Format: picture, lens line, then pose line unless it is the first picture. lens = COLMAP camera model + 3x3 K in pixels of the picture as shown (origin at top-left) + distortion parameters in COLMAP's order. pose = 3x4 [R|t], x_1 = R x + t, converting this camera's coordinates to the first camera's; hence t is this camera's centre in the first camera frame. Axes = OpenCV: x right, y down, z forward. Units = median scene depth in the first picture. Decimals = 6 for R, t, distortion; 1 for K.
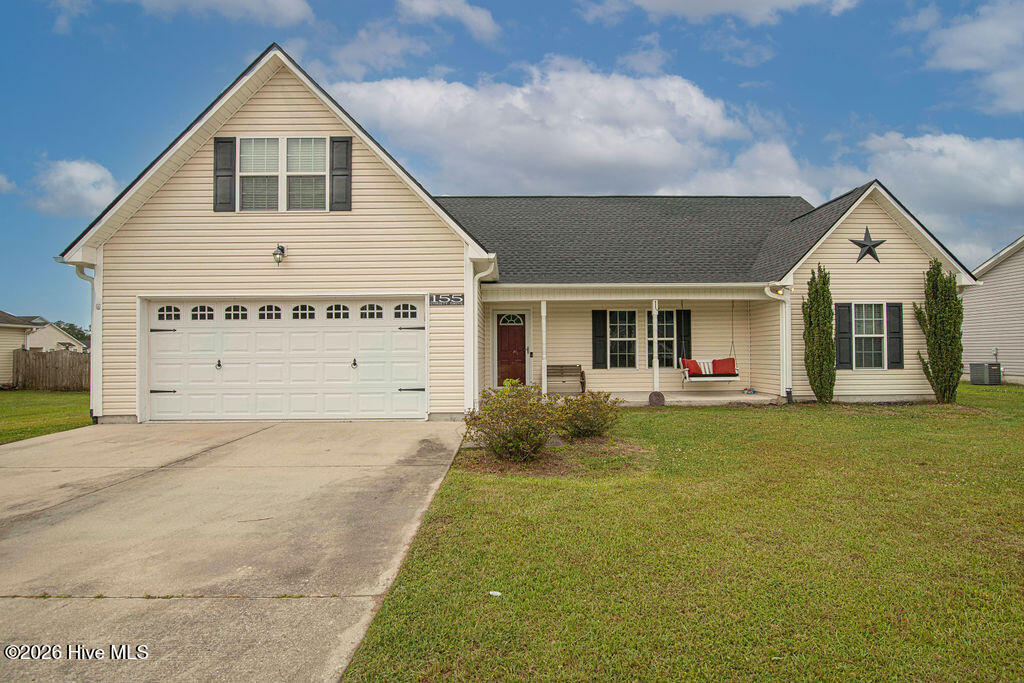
lens RADIAL K [[516.2, 0, 519.2], [0, 516.2, 343.1], [0, 0, 1]] dist [-0.018366, -0.003427]
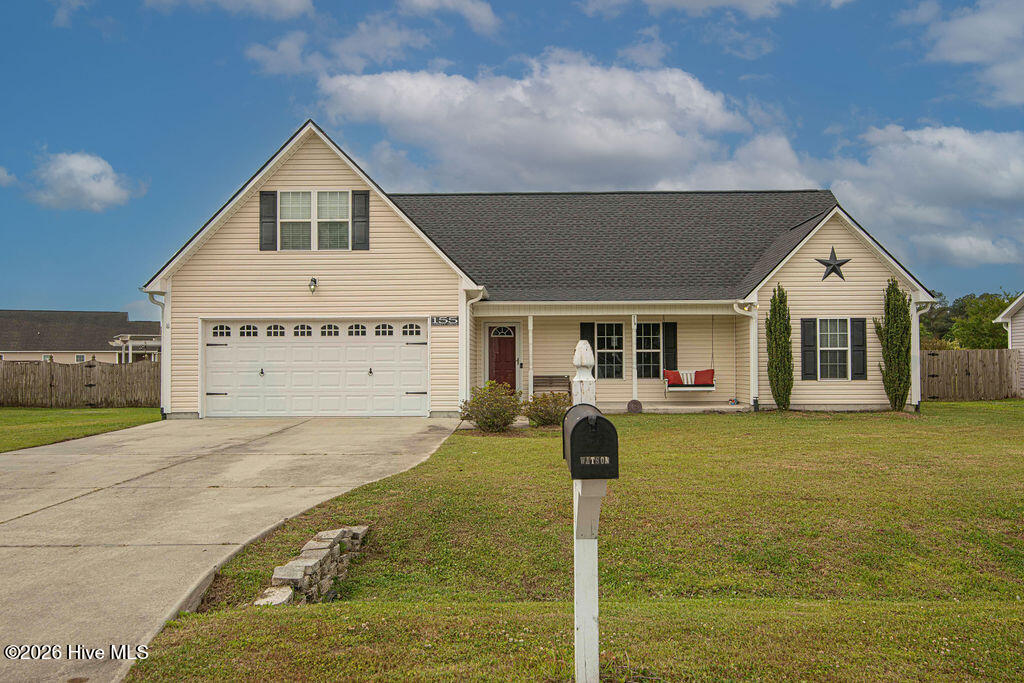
lens RADIAL K [[919.8, 0, 513.4], [0, 919.8, 341.4], [0, 0, 1]] dist [0.014046, 0.000309]
pose [[0.999388, 0.001789, -0.034943, 0.102267], [-0.002021, 0.999976, -0.006622, -0.019785], [0.034931, 0.006689, 0.999367, -1.205049]]
